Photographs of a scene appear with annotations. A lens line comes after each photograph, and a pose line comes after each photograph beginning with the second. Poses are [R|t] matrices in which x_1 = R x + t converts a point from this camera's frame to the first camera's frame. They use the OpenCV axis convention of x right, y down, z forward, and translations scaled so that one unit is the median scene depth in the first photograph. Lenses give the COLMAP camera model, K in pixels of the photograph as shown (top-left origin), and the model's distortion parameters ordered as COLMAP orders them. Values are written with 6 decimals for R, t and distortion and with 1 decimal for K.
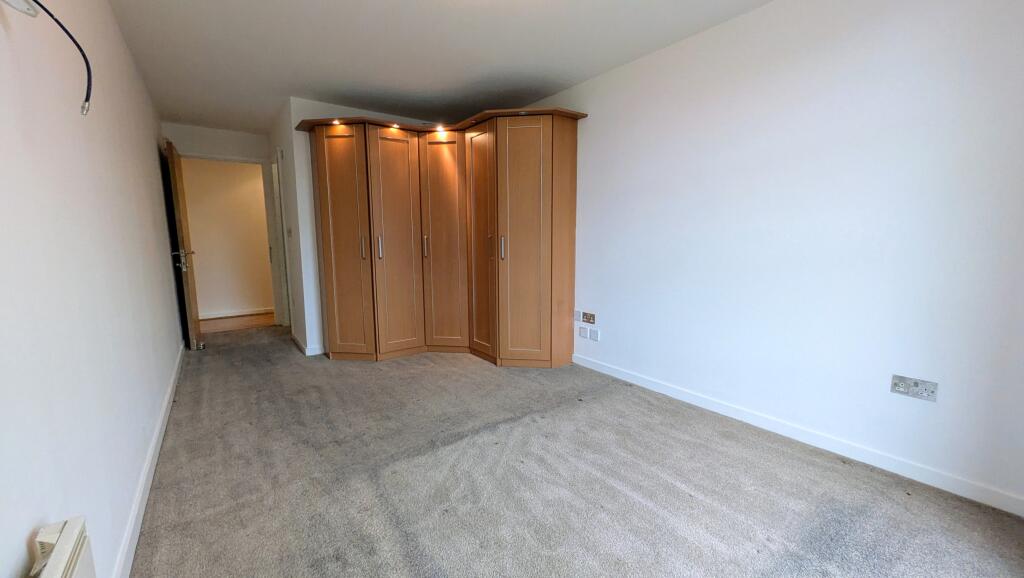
lens RADIAL K [[398.9, 0, 509.2], [0, 398.9, 288.7], [0, 0, 1]] dist [0.000955, -0.000178]
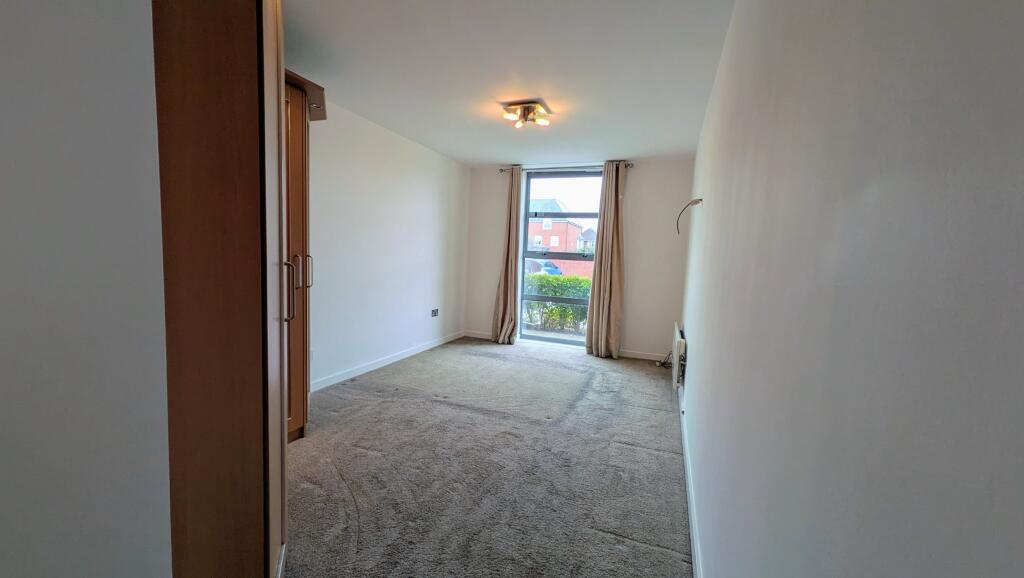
lens RADIAL K [[398.9, 0, 509.2], [0, 398.9, 288.7], [0, 0, 1]] dist [0.000955, -0.000178]
pose [[-0.525873, -0.091345, 0.845644, -1.441170], [0.072616, 0.985765, 0.151638, -0.271209], [-0.847458, 0.141150, -0.511754, 1.818901]]
